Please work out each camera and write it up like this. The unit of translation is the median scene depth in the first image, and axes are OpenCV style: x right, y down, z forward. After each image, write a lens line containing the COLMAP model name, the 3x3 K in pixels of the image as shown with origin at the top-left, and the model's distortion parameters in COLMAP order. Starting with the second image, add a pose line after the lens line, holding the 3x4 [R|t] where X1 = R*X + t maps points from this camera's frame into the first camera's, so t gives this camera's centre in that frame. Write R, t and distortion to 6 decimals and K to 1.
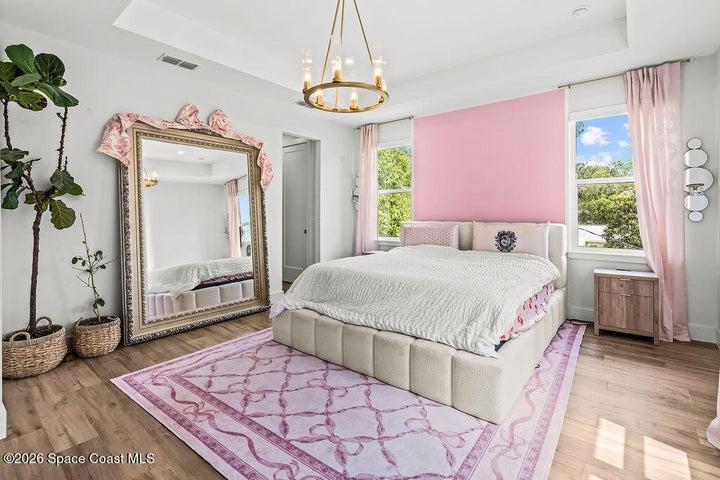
lens RADIAL K [[343.1, 0, 361.2], [0, 343.1, 211.6], [0, 0, 1]] dist [-0.001484, 0.000525]
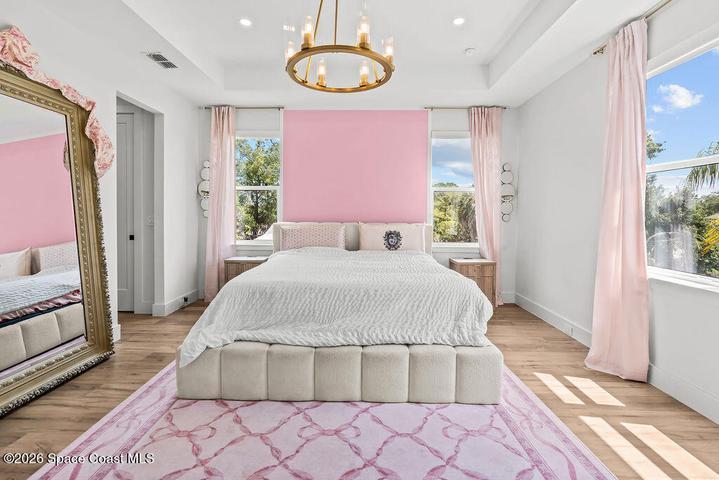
lens RADIAL K [[334.9, 0, 359.3], [0, 334.9, 222.7], [0, 0, 1]] dist [-0.000266, 0.000472]
pose [[0.789310, -0.008084, 0.613941, -0.398750], [-0.012360, 0.999501, 0.029052, 0.001345], [-0.613870, -0.030519, 0.788817, 0.274510]]
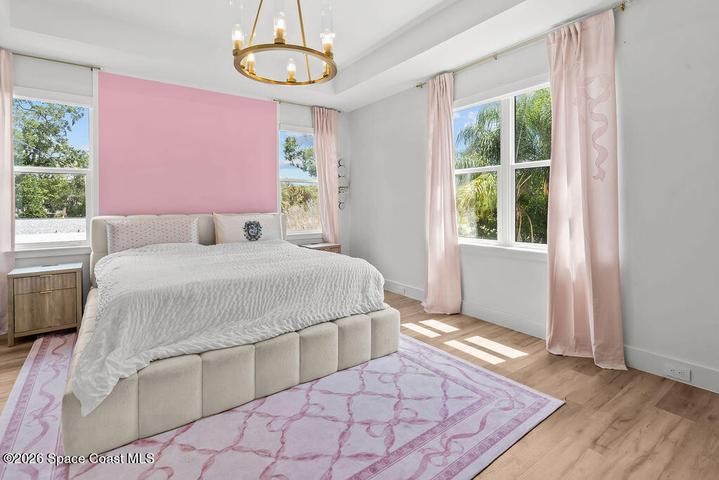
lens RADIAL K [[343.6, 0, 359.8], [0, 343.6, 205.2], [0, 0, 1]] dist [-0.001553, 0.000742]
pose [[0.263059, -0.004500, 0.964769, -0.652748], [-0.001061, 0.999987, 0.004953, 0.001823], [-0.964779, -0.002327, 0.263051, 0.490873]]
